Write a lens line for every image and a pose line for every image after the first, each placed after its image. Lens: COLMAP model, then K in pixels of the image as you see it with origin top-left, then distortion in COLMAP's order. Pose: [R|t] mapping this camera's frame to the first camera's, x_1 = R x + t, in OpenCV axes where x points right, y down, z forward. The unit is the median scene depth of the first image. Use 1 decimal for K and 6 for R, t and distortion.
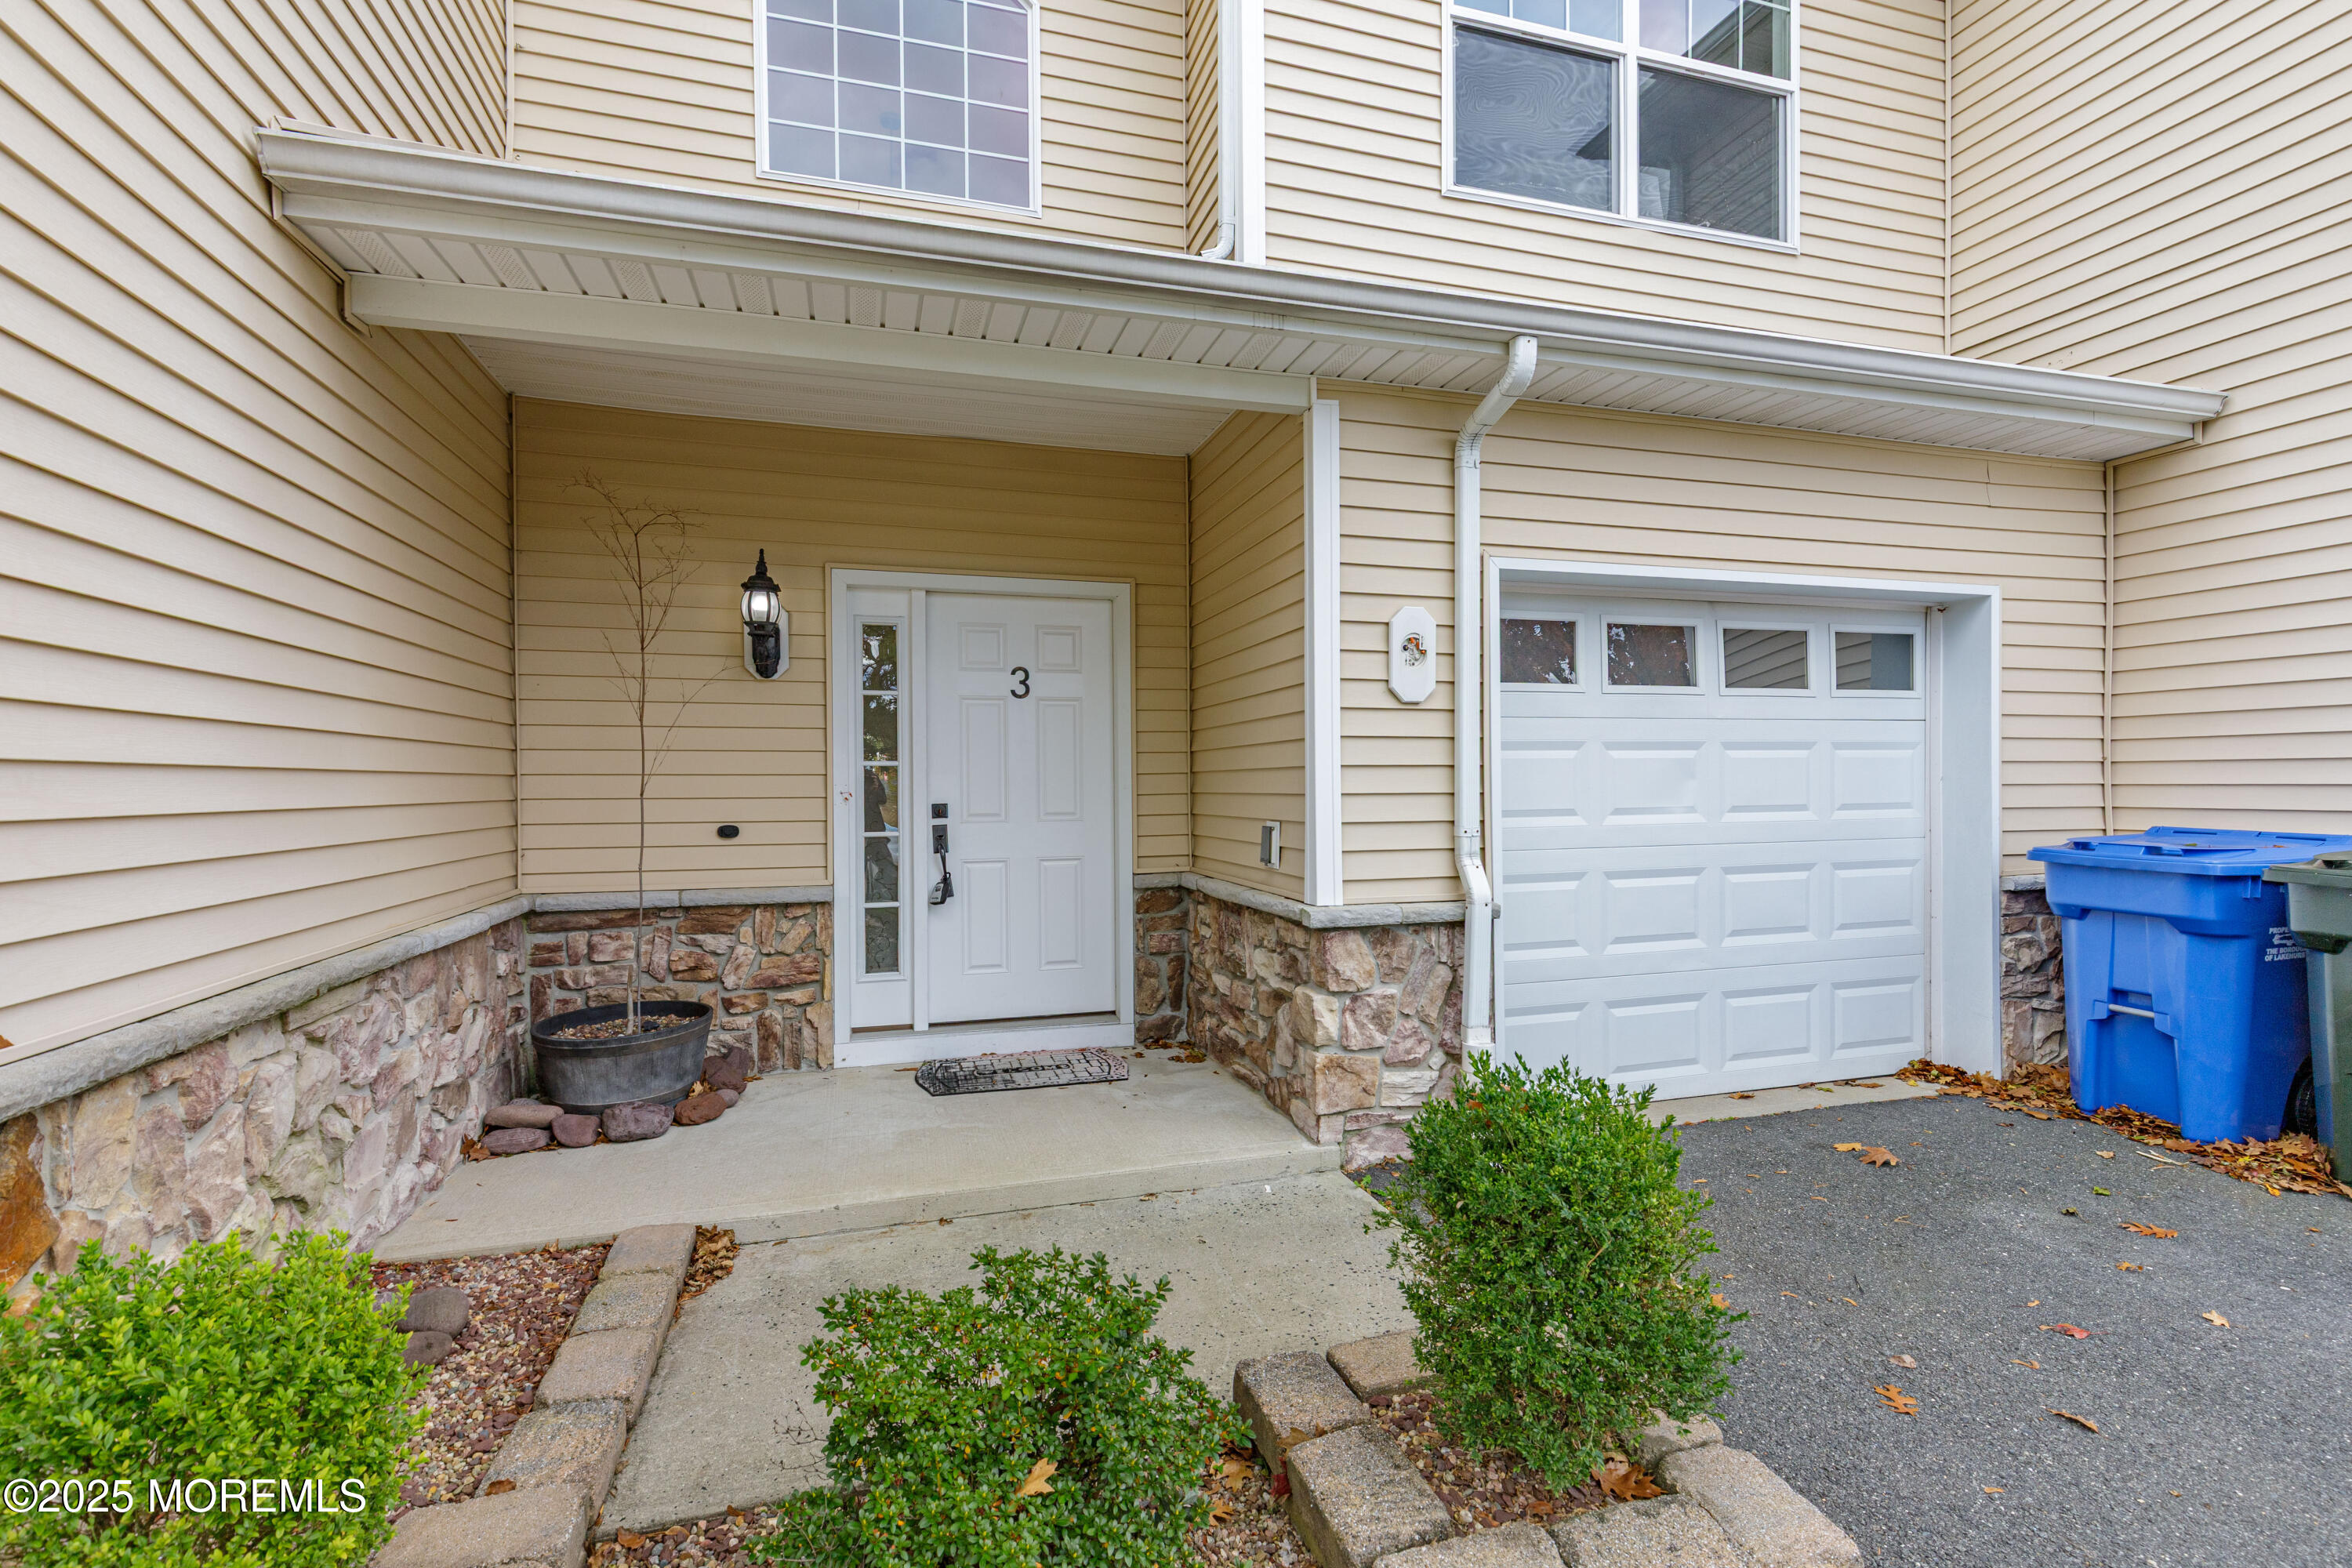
lens RADIAL K [[1067.1, 0, 1176.0], [0, 1067.1, 784.0], [0, 0, 1]] dist [0.000738, 0.000003]
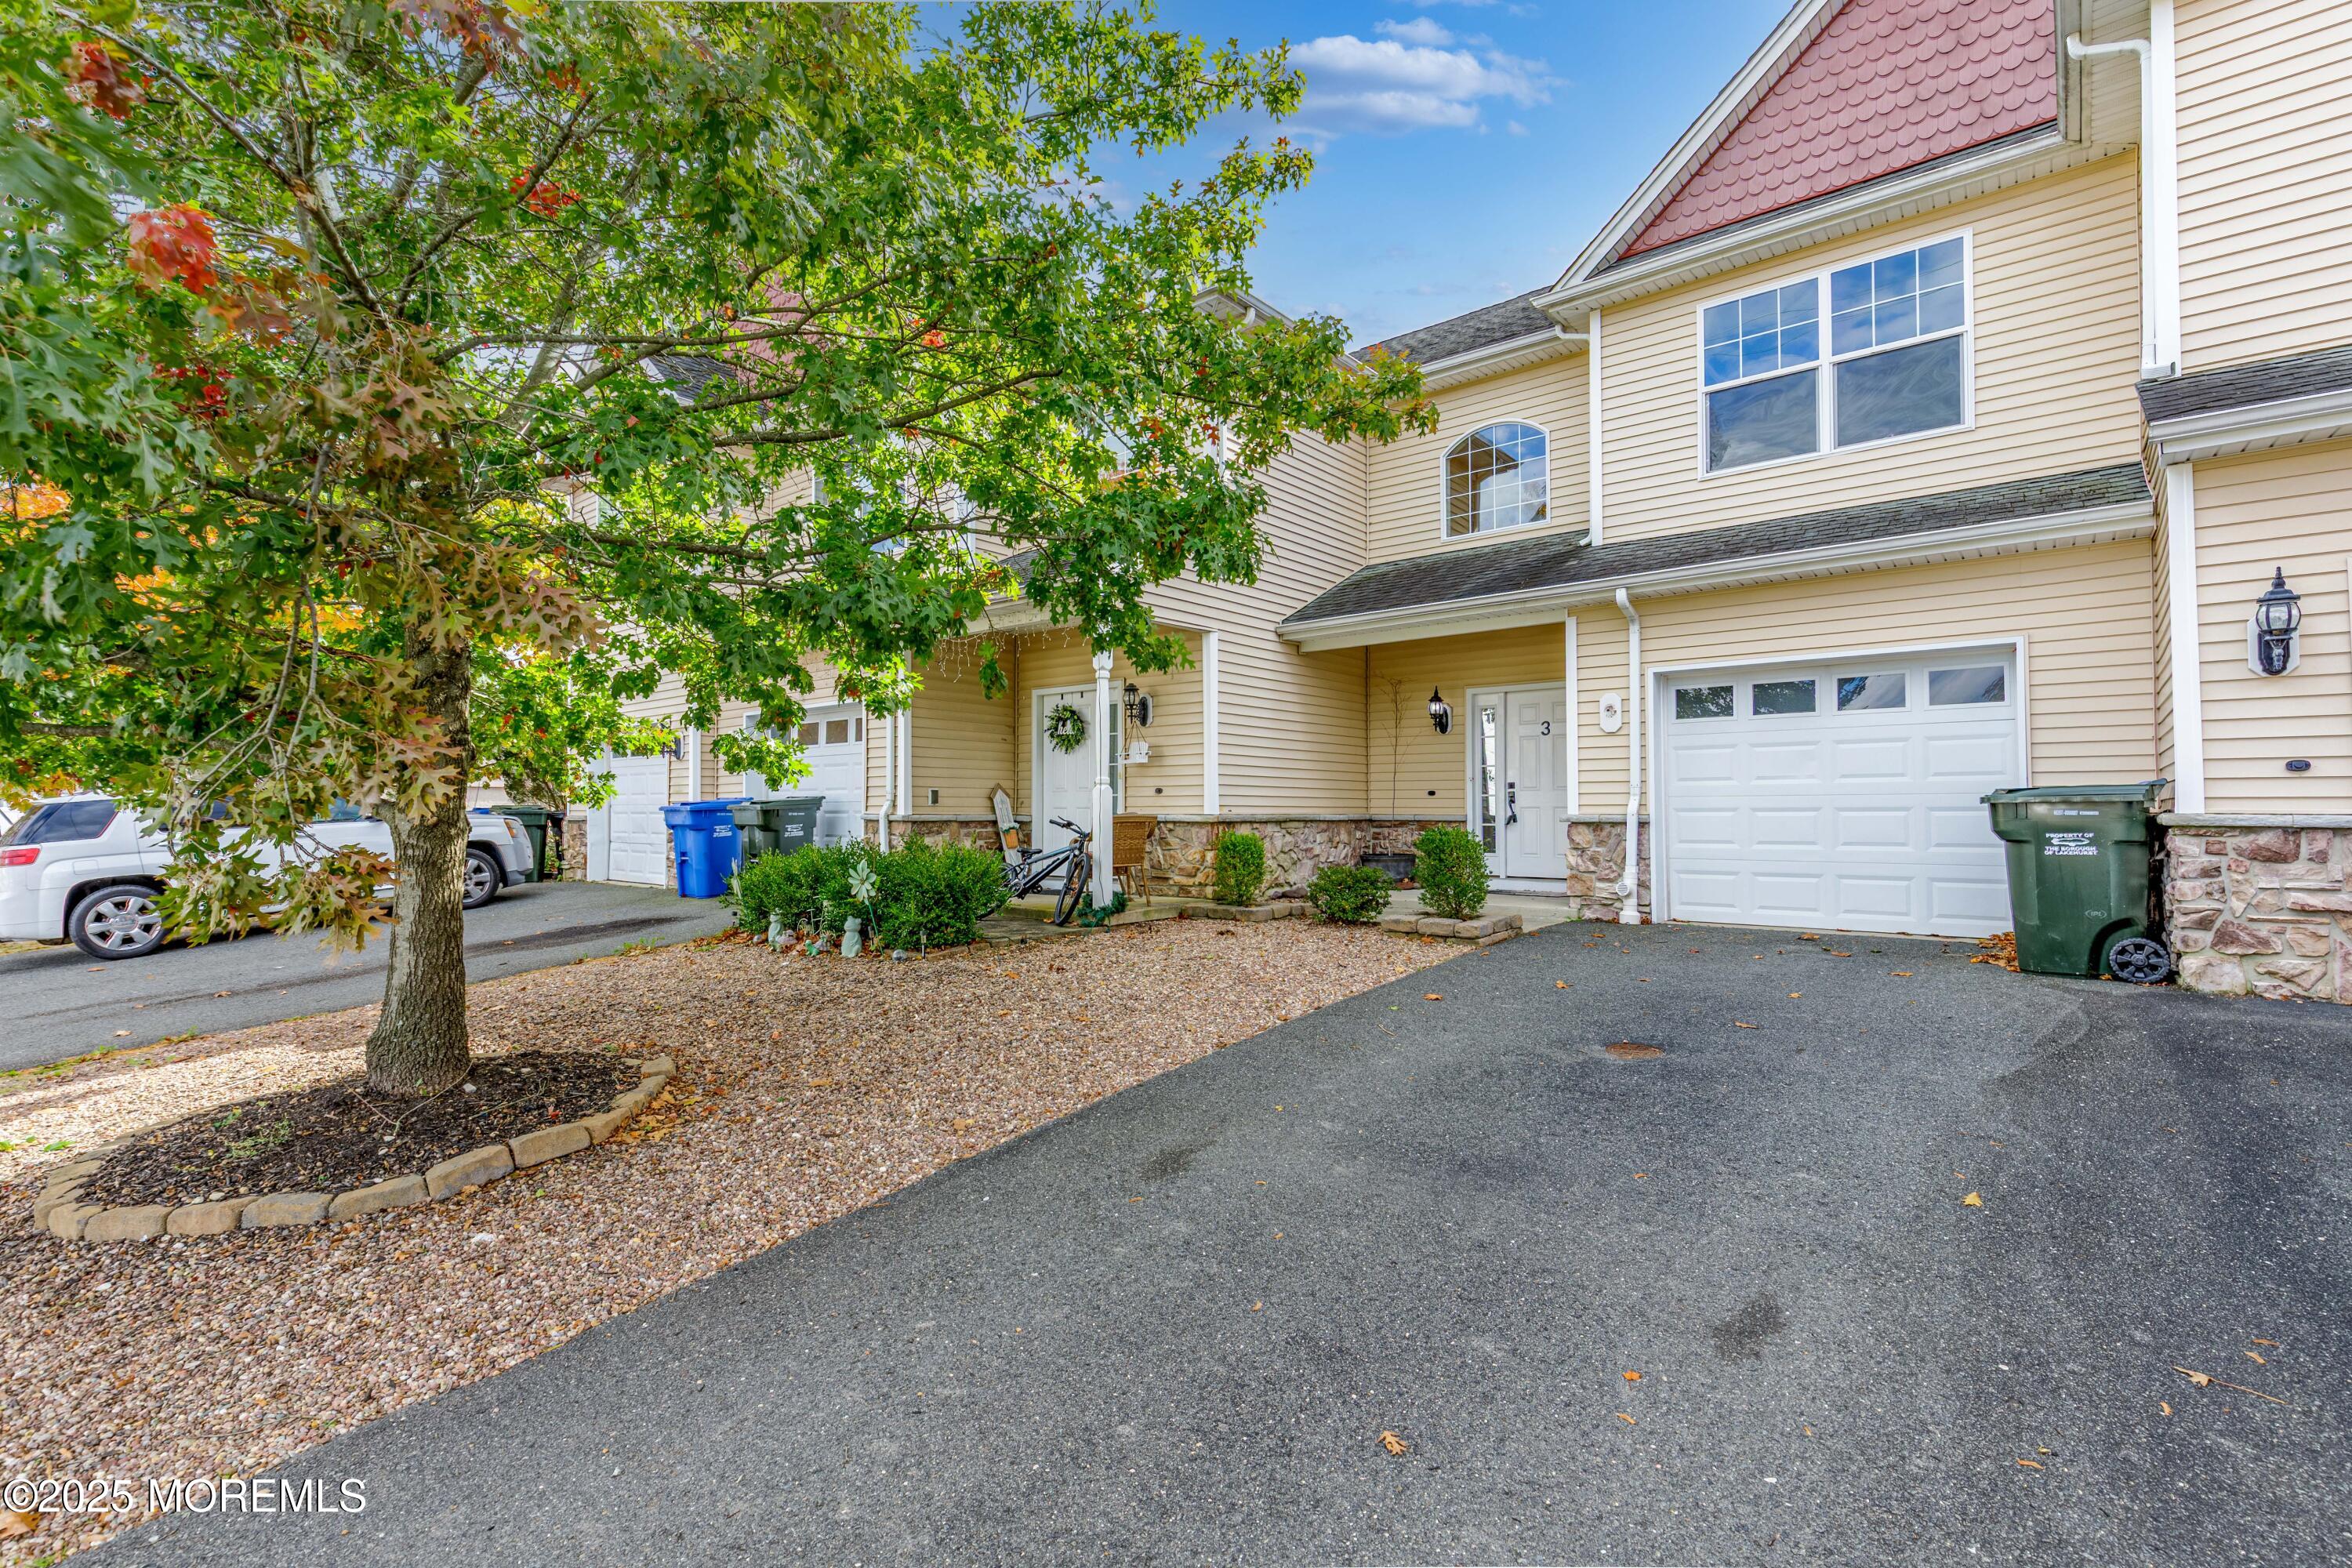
lens RADIAL K [[1067.1, 0, 1176.0], [0, 1067.1, 784.0], [0, 0, 1]] dist [0.000738, 0.000003]
pose [[0.554205, -0.015866, -0.832229, 1.467785], [-0.007555, 0.999681, -0.024090, 0.093452], [0.832346, 0.019638, 0.553909, -1.013780]]
